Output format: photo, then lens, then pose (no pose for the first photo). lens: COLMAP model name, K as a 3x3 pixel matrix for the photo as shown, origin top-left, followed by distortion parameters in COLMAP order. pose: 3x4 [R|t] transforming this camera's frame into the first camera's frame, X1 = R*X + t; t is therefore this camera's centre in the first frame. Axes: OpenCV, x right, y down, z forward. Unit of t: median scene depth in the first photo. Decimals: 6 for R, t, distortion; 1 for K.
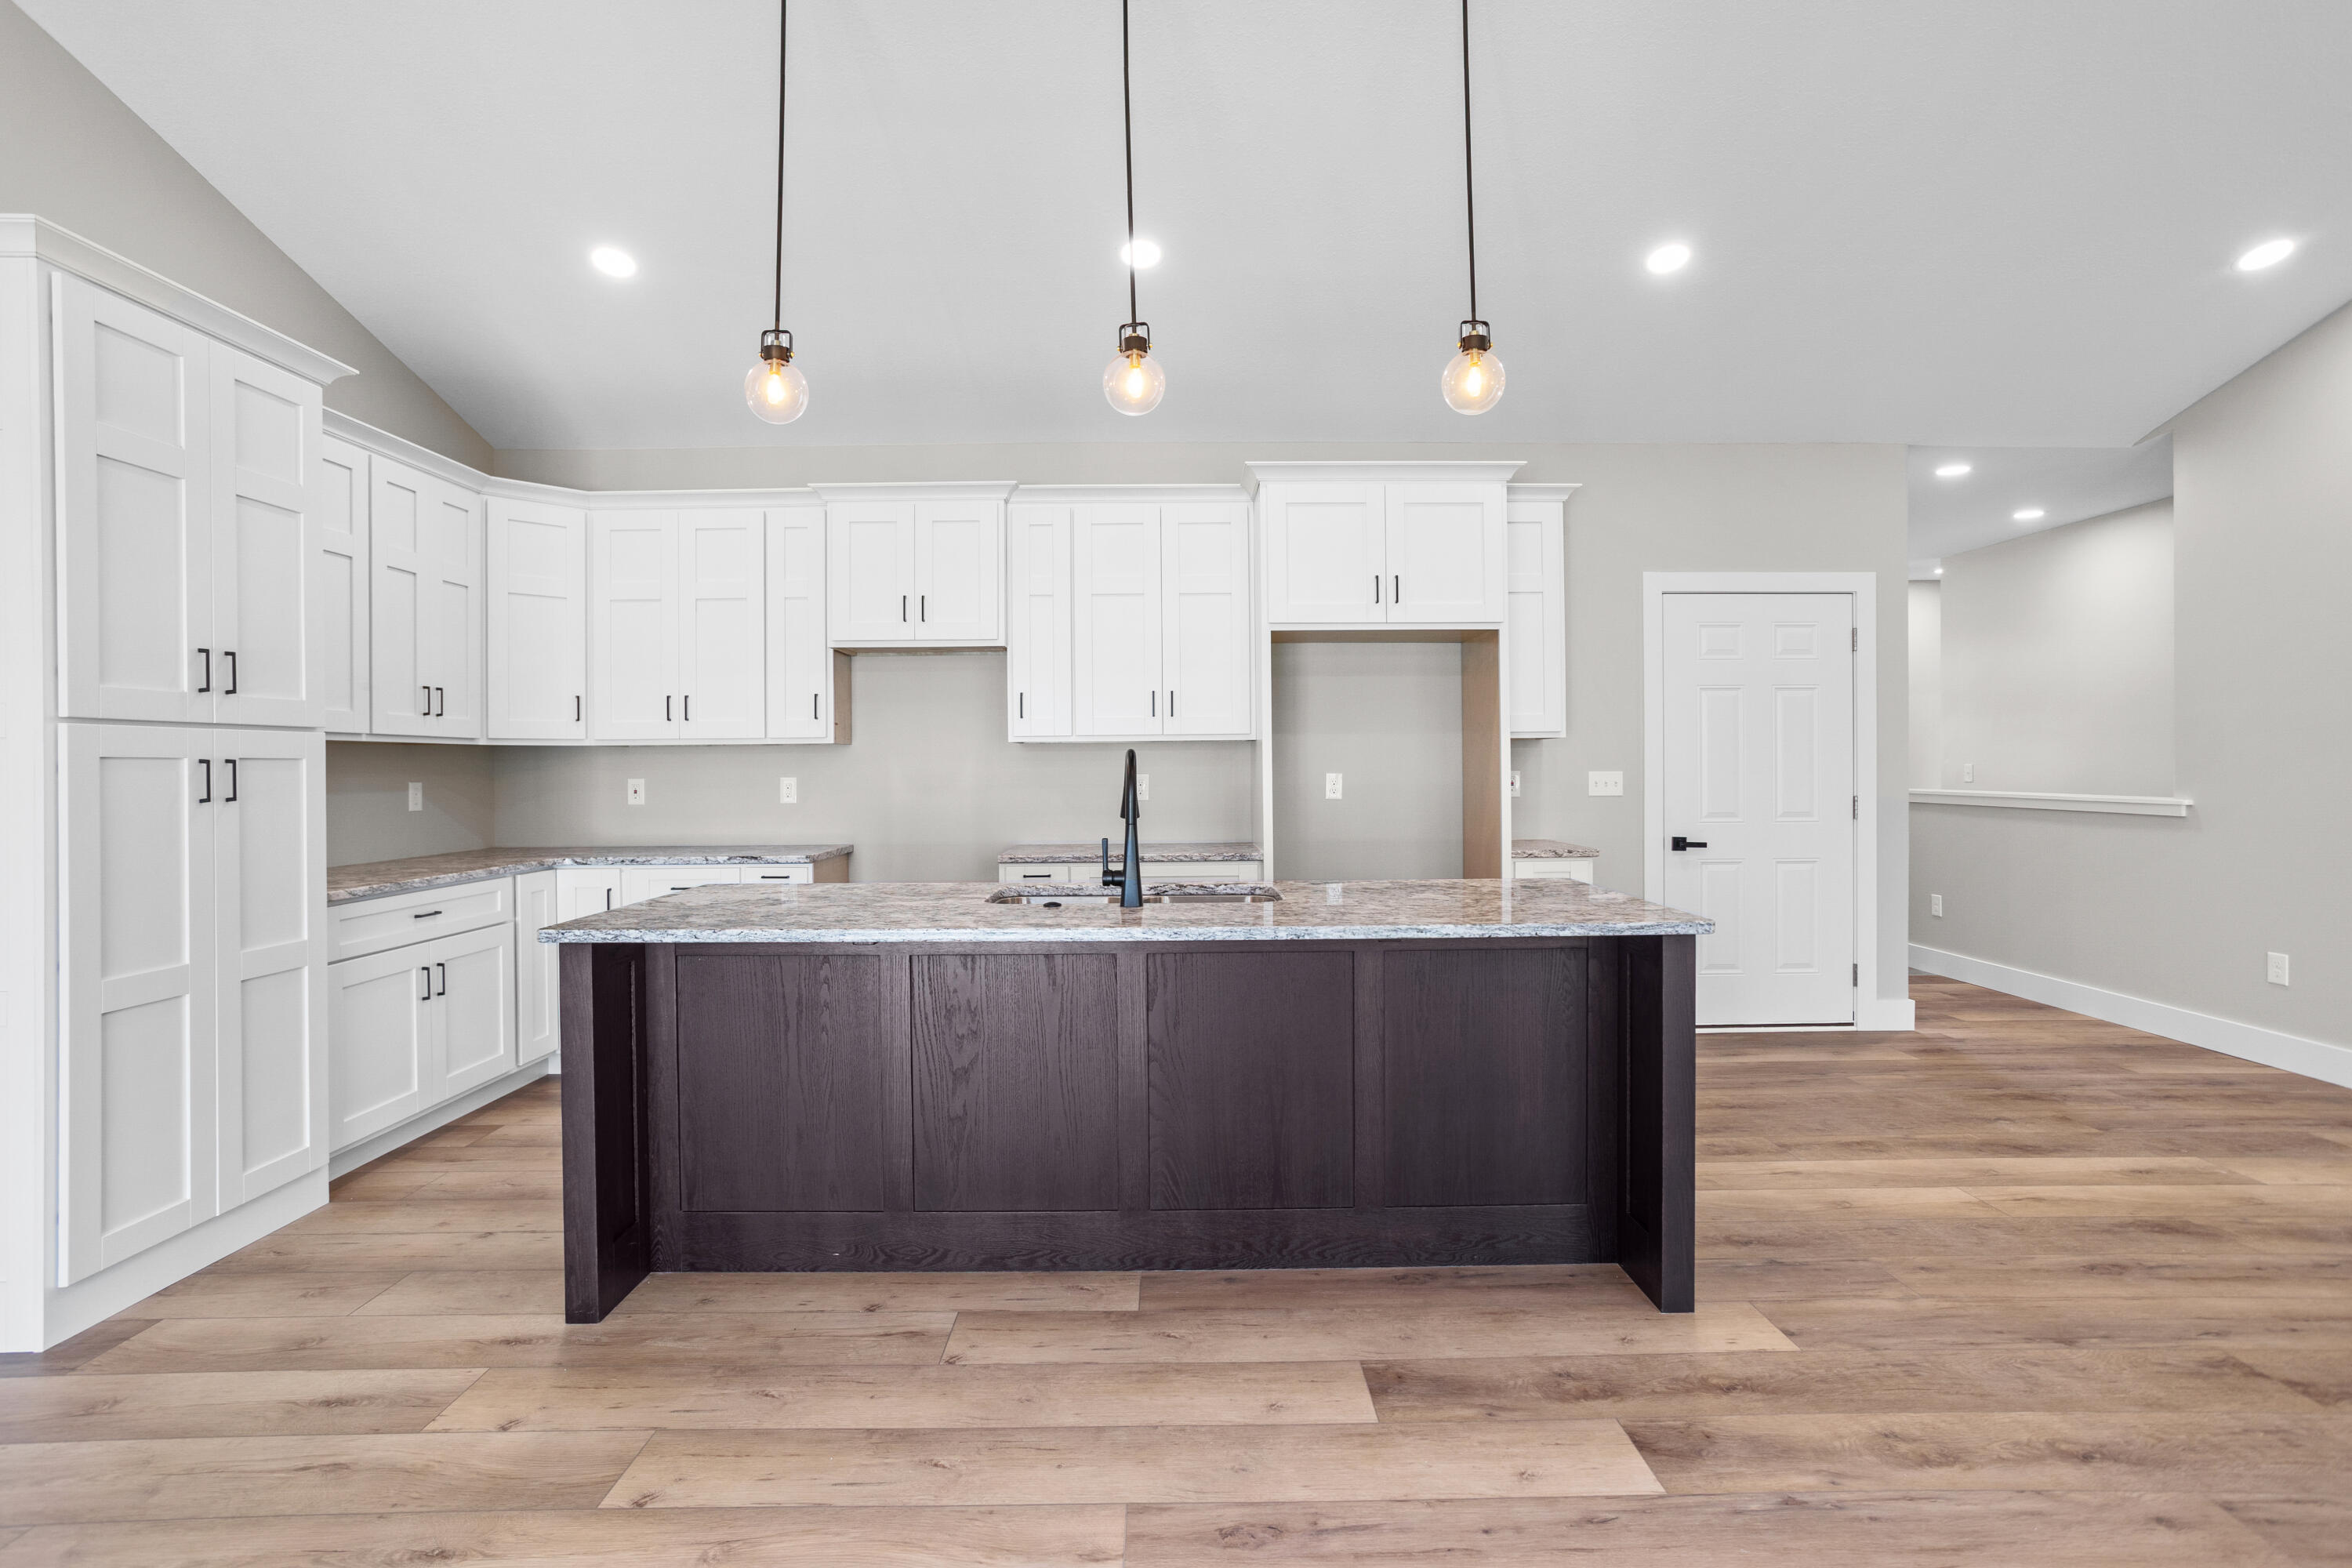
lens RADIAL K [[1128.8, 0, 1179.6], [0, 1128.8, 770.6], [0, 0, 1]] dist [-0.036810, 0.023315]
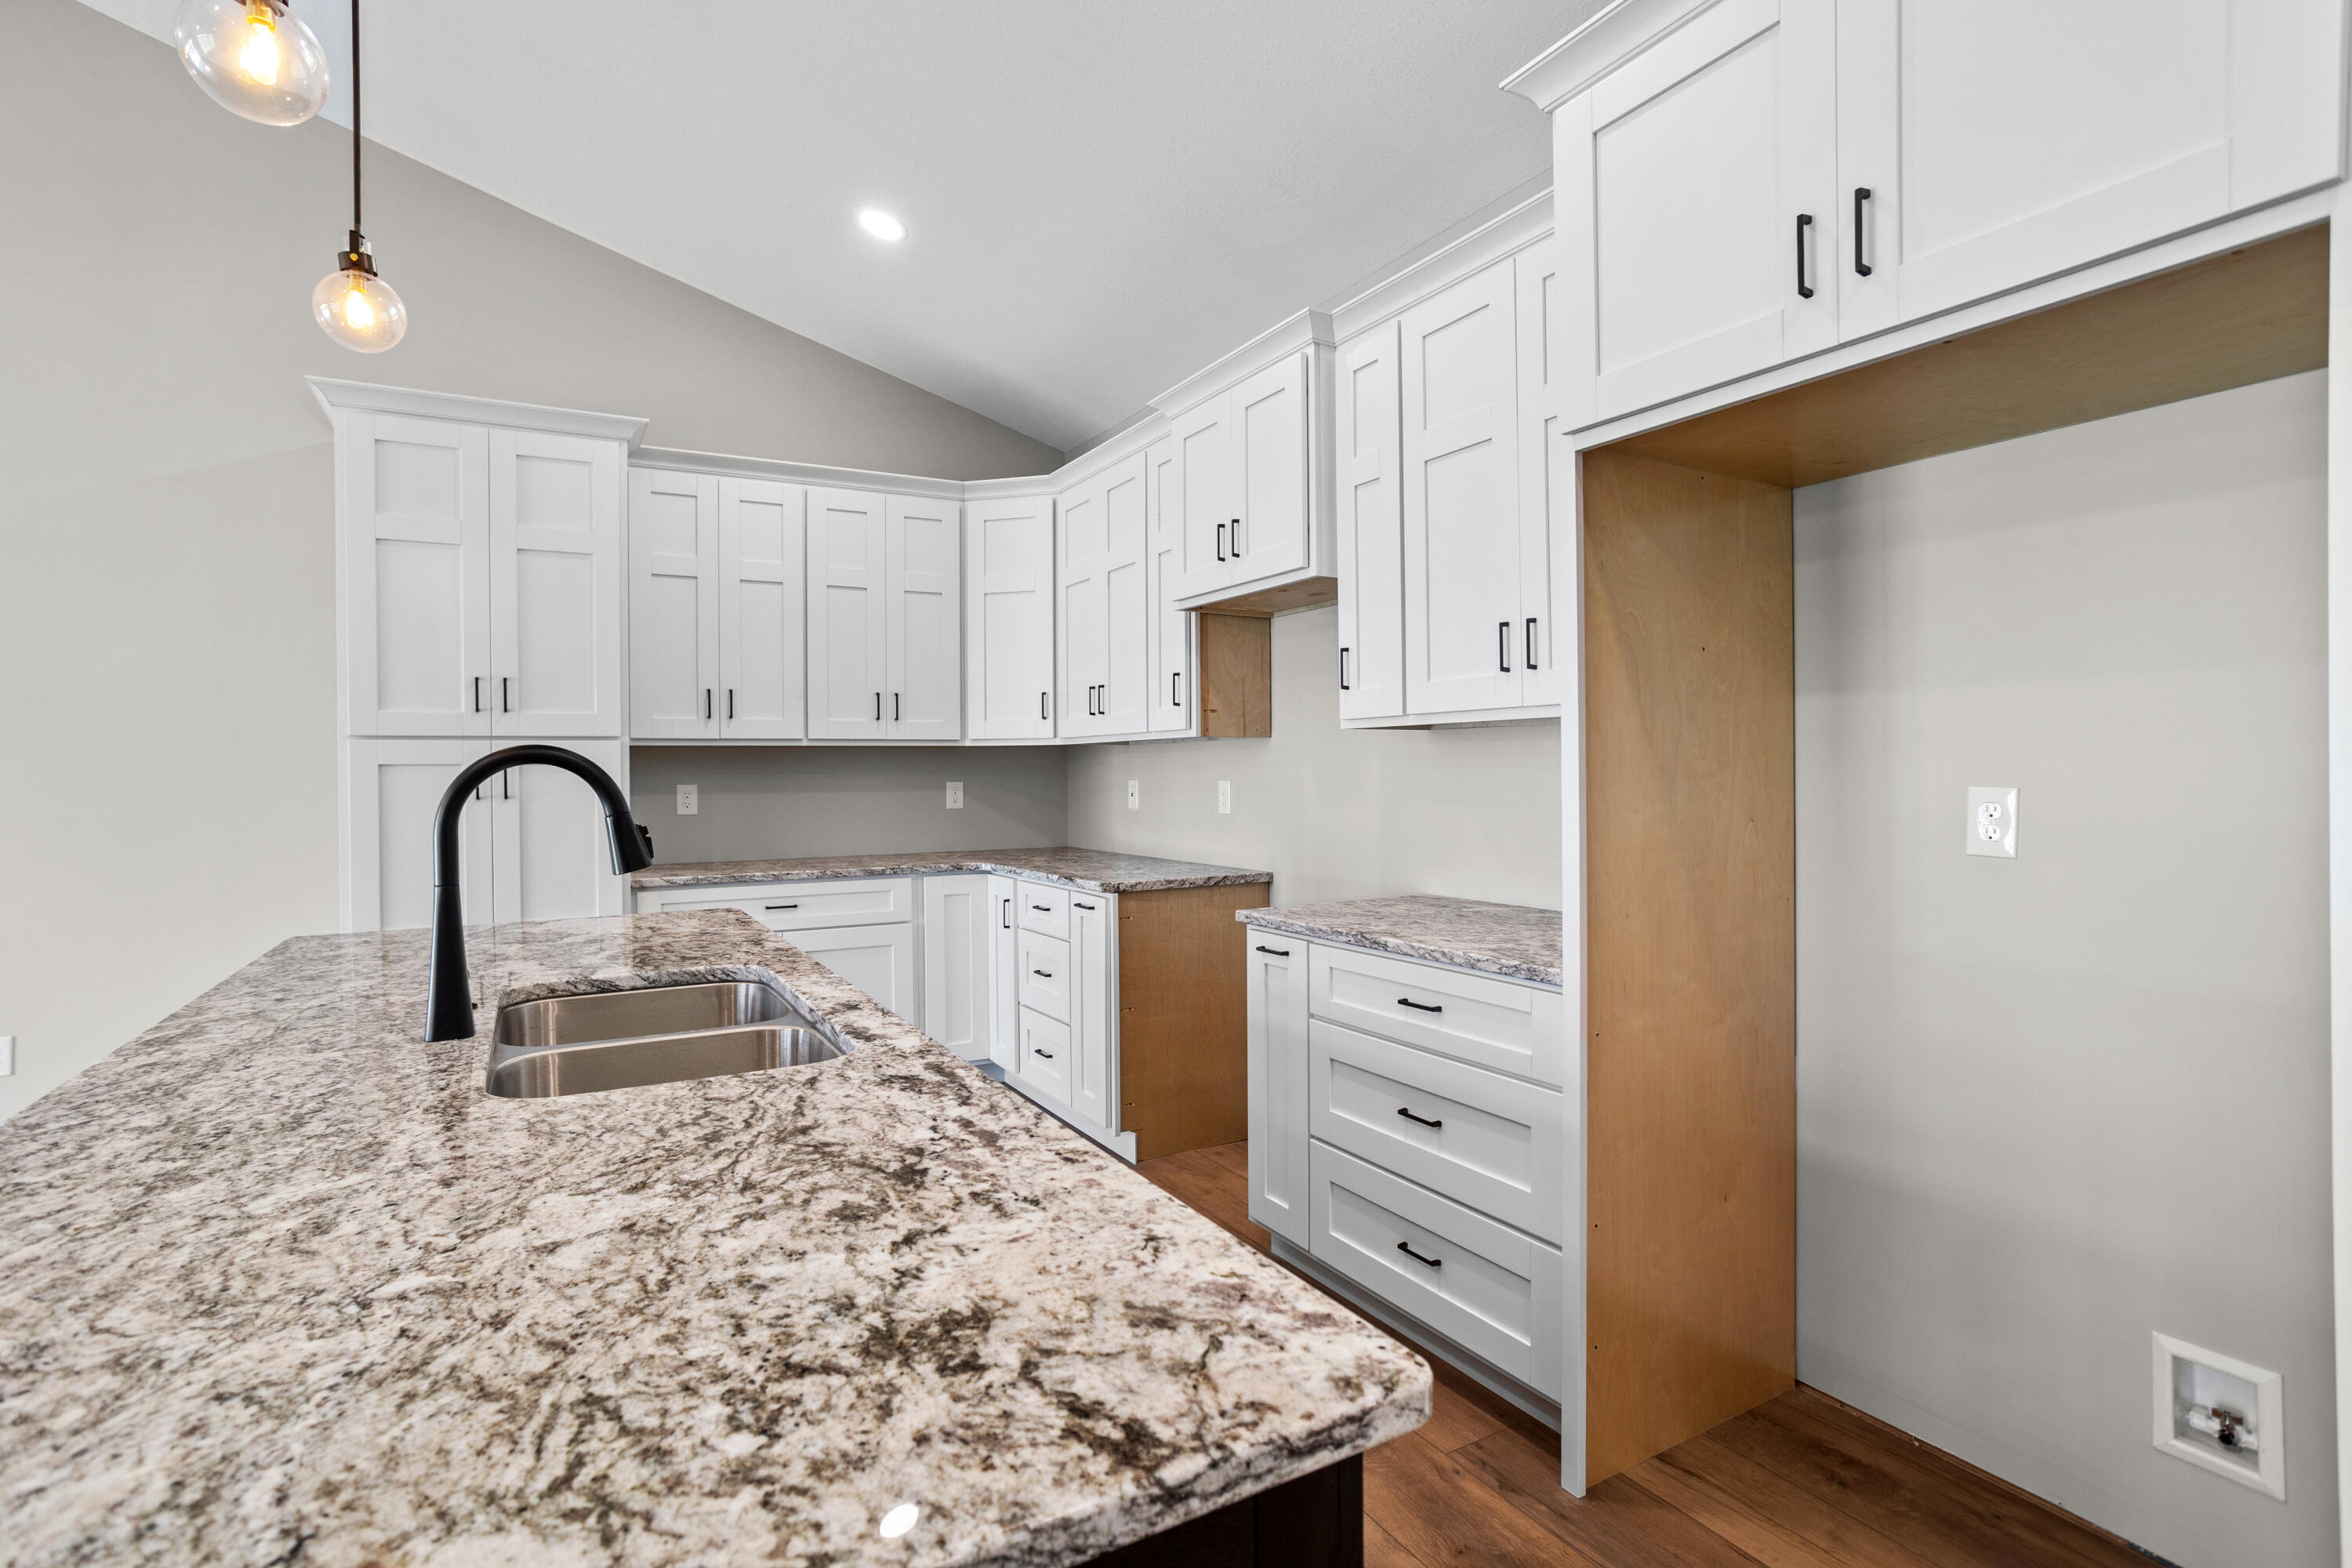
lens RADIAL K [[1128.8, 0, 1166.1], [0, 1128.8, 771.5], [0, 0, 1]] dist [-0.036810, 0.023315]
pose [[0.484131, 0.006190, -0.874974, 0.621761], [0.000741, 0.999972, 0.007484, -0.012281], [0.874995, -0.004272, 0.484112, 1.109598]]
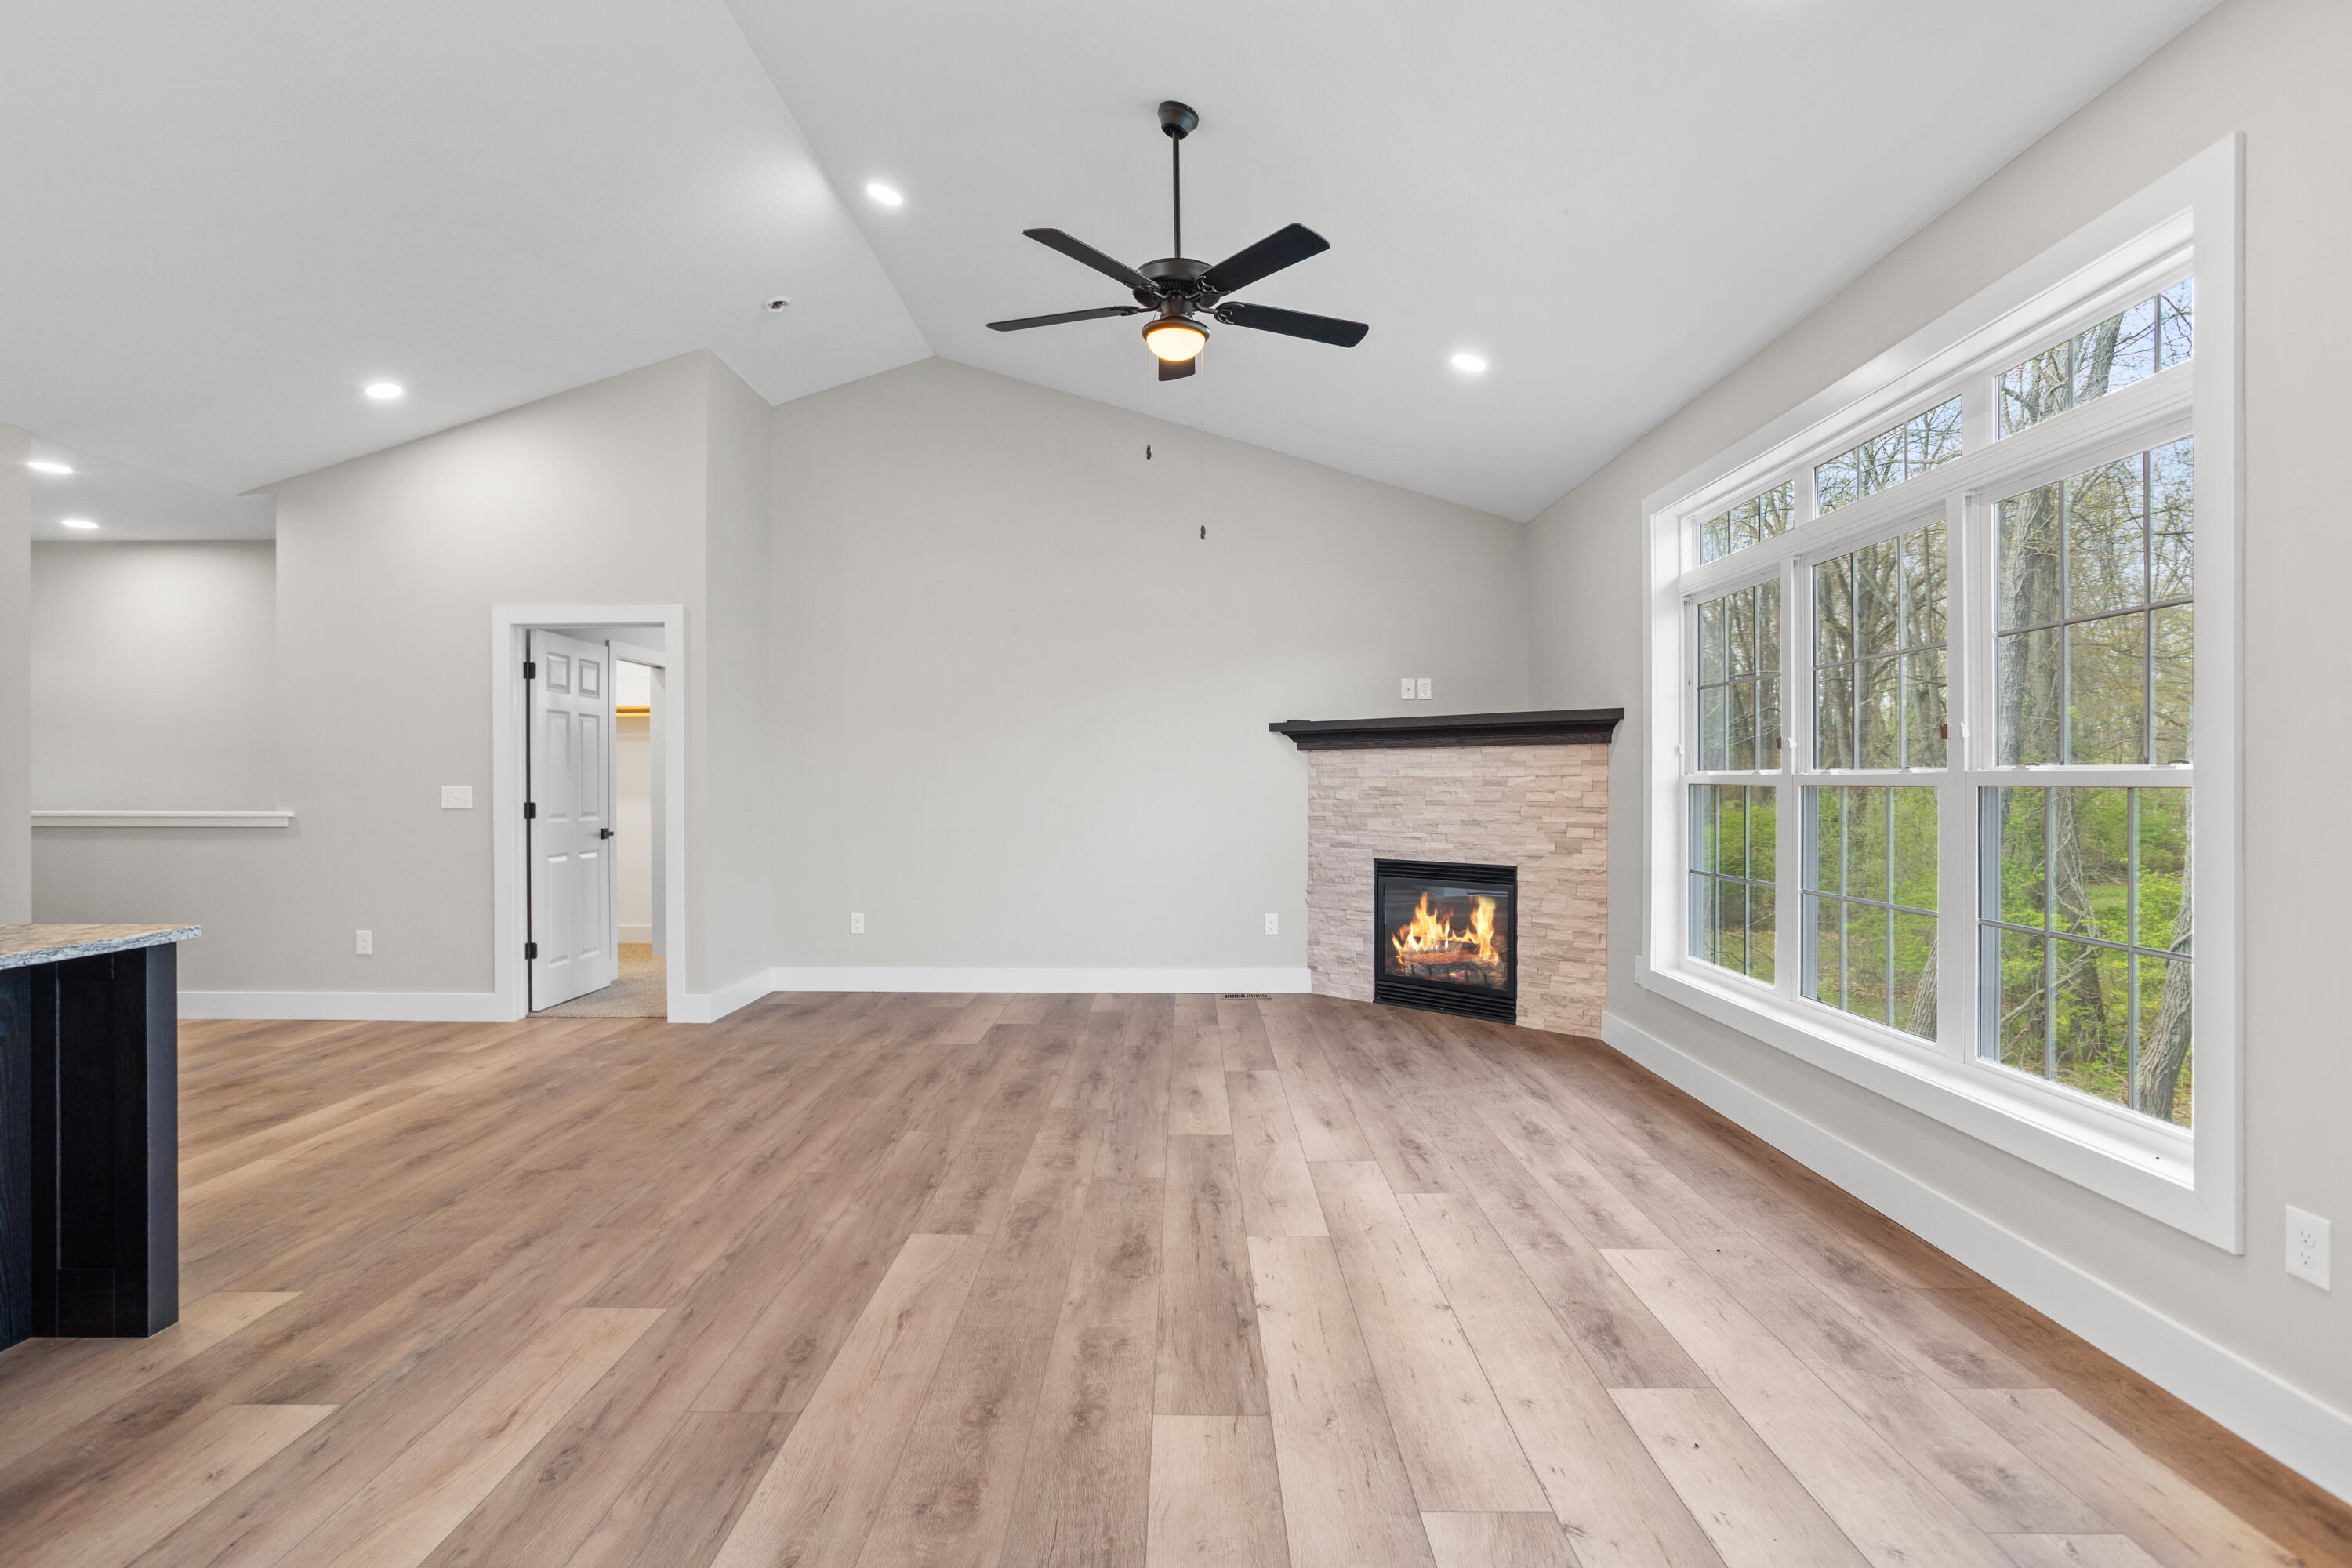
lens RADIAL K [[1157.7, 0, 1174.6], [0, 1157.7, 786.5], [0, 0, 1]] dist [-0.037999, 0.014572]
pose [[0.017349, 0.002533, 0.999846, -0.510465], [0.005847, 0.999979, -0.002635, 0.014401], [-0.999832, 0.005892, 0.017333, 0.083554]]
